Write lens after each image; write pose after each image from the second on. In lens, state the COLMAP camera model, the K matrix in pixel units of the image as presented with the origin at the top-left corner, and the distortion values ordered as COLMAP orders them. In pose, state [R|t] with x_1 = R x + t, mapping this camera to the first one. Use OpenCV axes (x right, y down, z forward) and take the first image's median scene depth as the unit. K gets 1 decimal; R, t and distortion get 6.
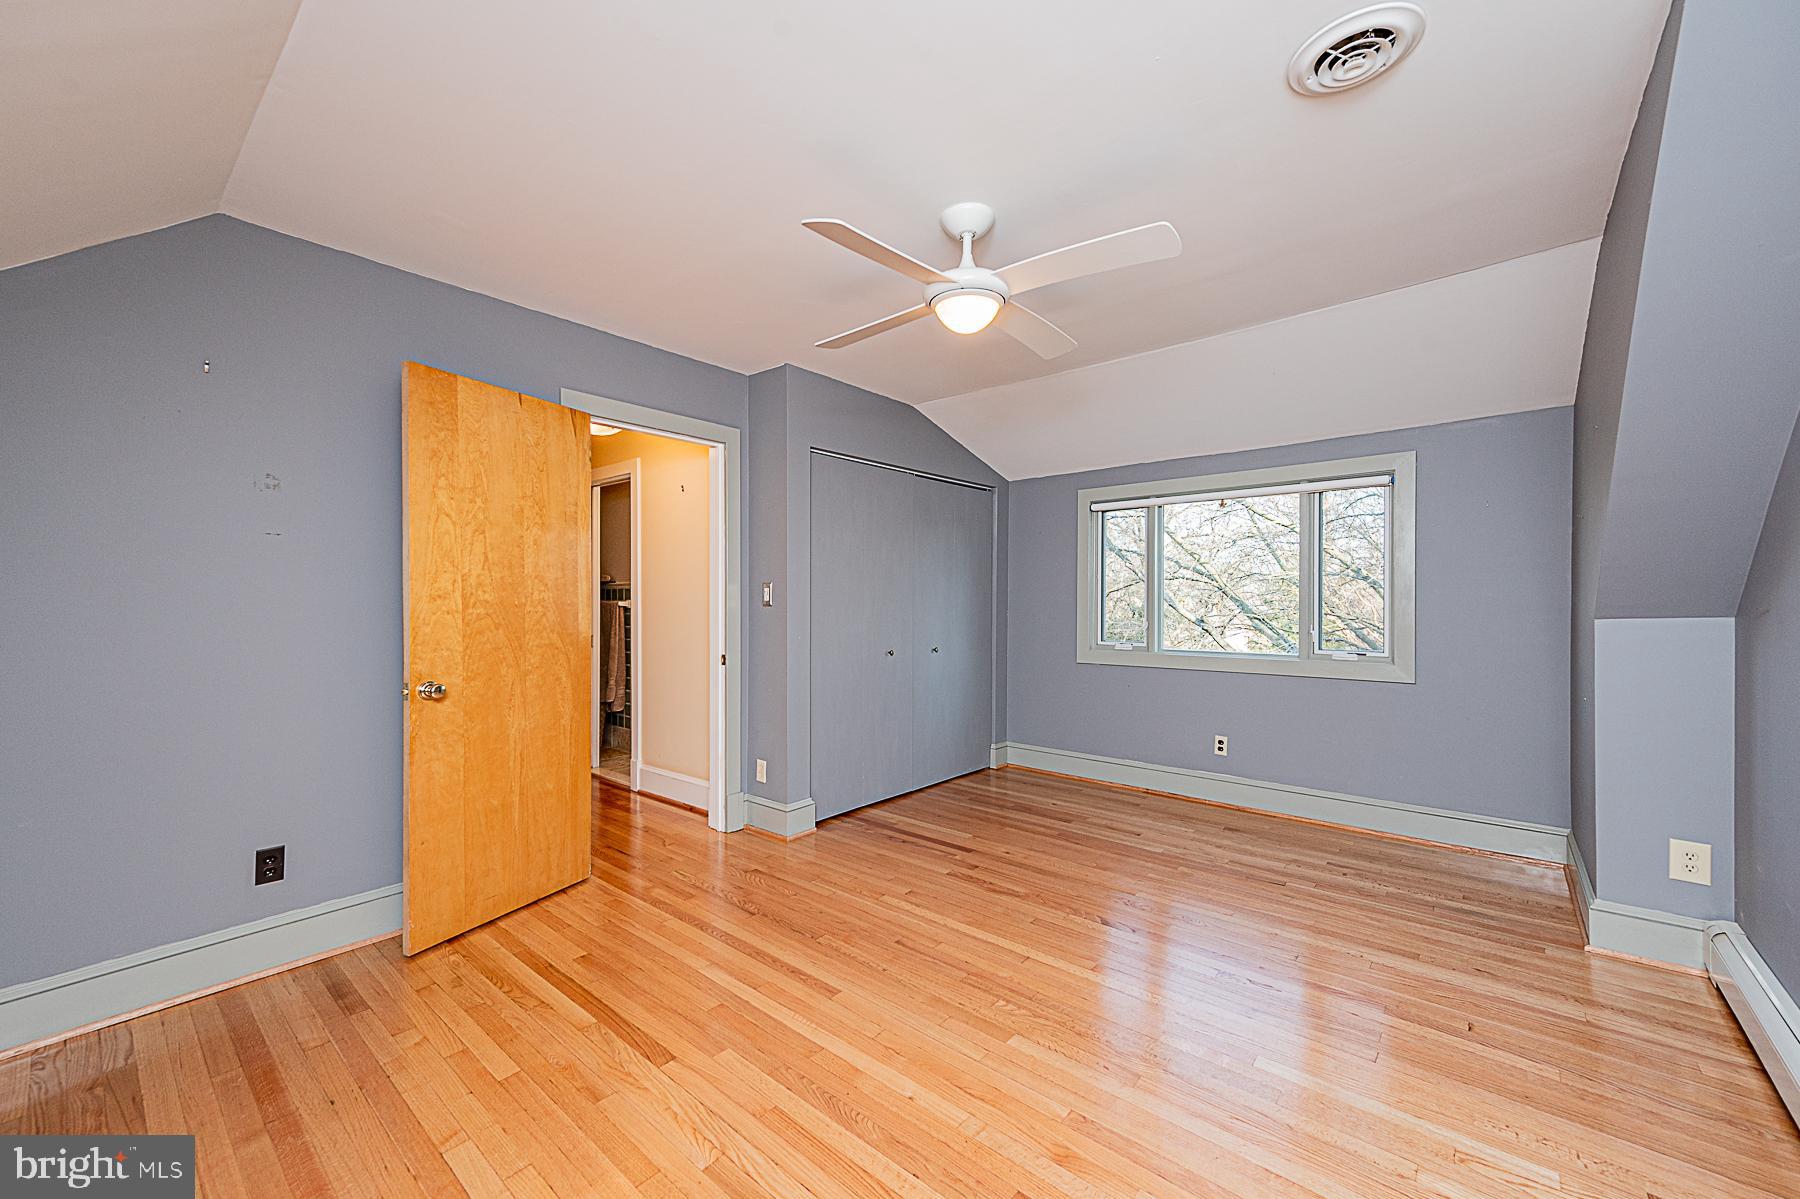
lens RADIAL K [[707.9, 0, 898.5], [0, 707.9, 609.2], [0, 0, 1]] dist [0.020807, 0.000018]
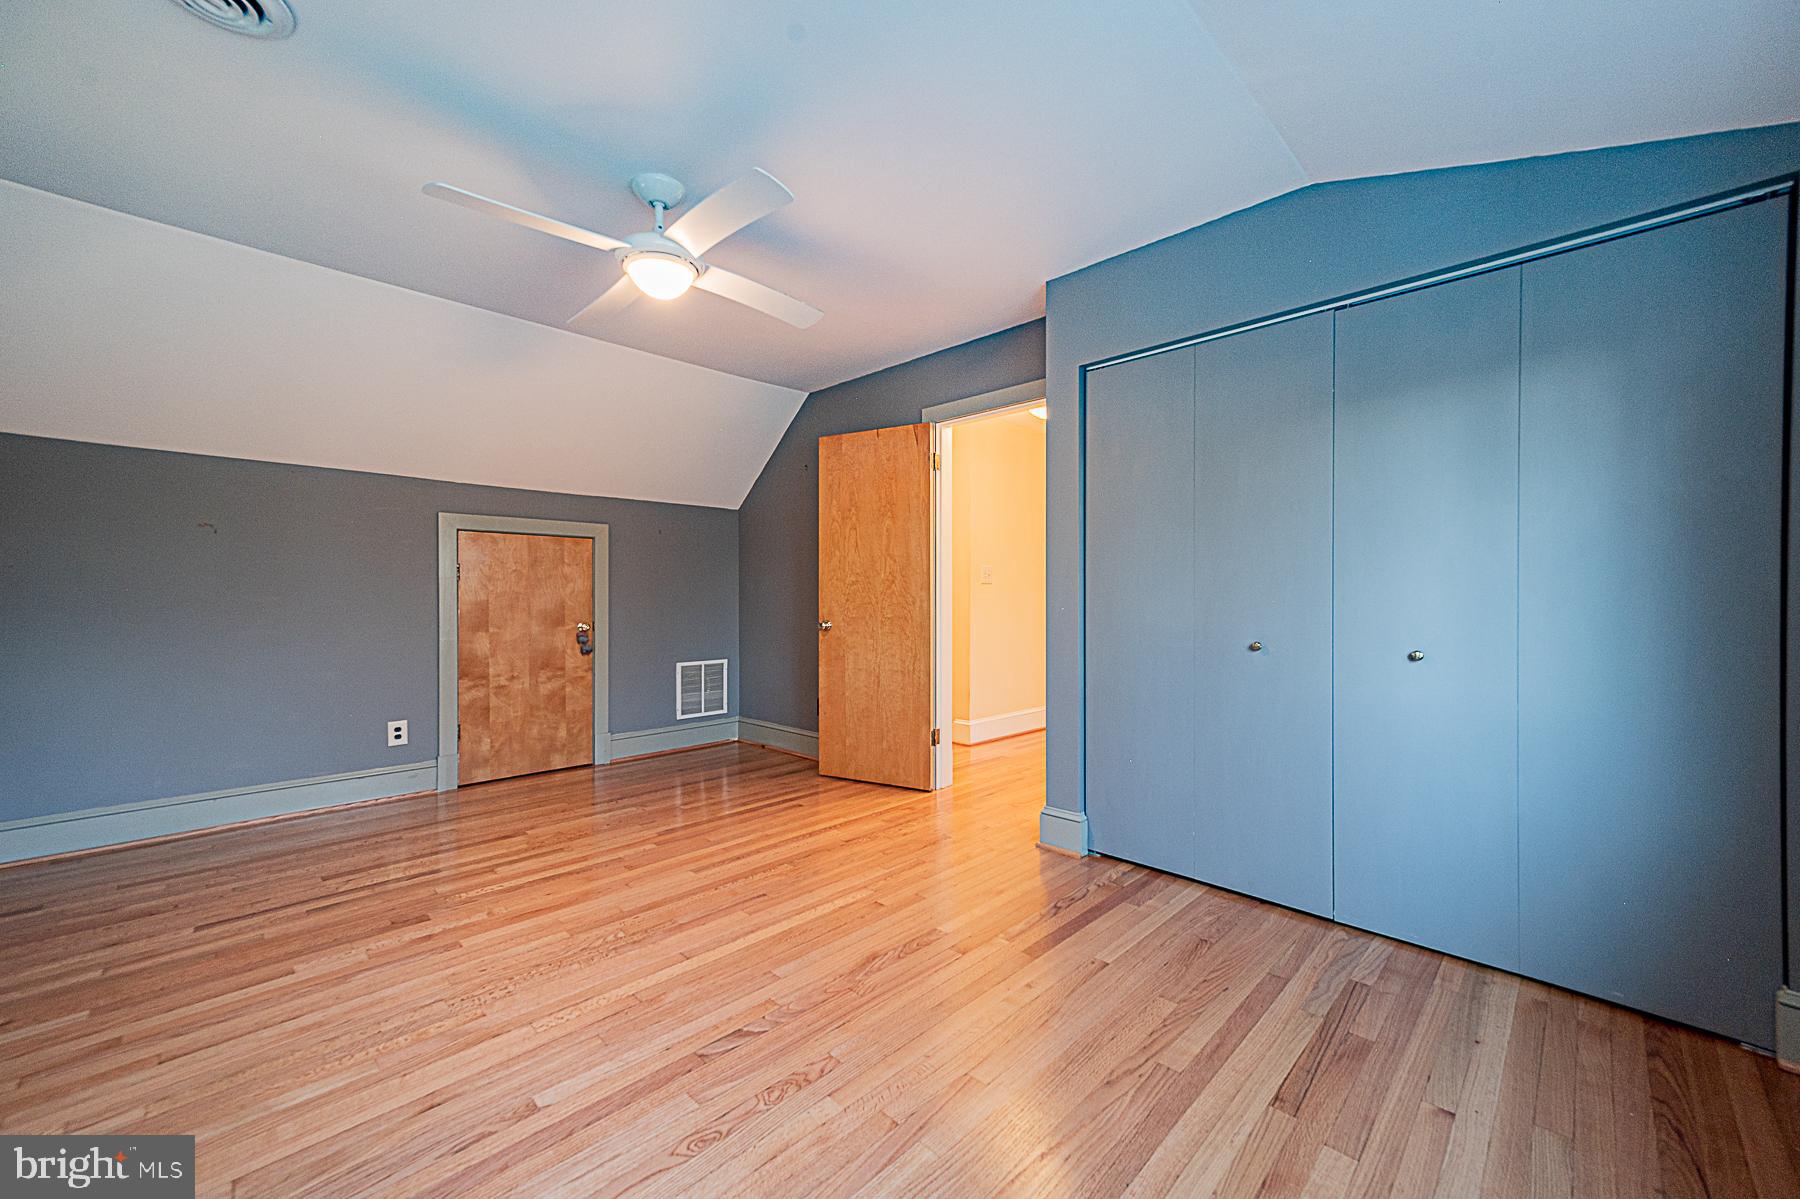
lens RADIAL K [[697.8, 0, 897.7], [0, 697.8, 602.2], [0, 0, 1]] dist [0.019845, 0.000071]
pose [[-0.070191, 0.008299, -0.997499, 0.665791], [-0.011195, 0.999896, 0.009107, 0.026865], [0.997471, 0.011806, -0.070091, 0.855226]]
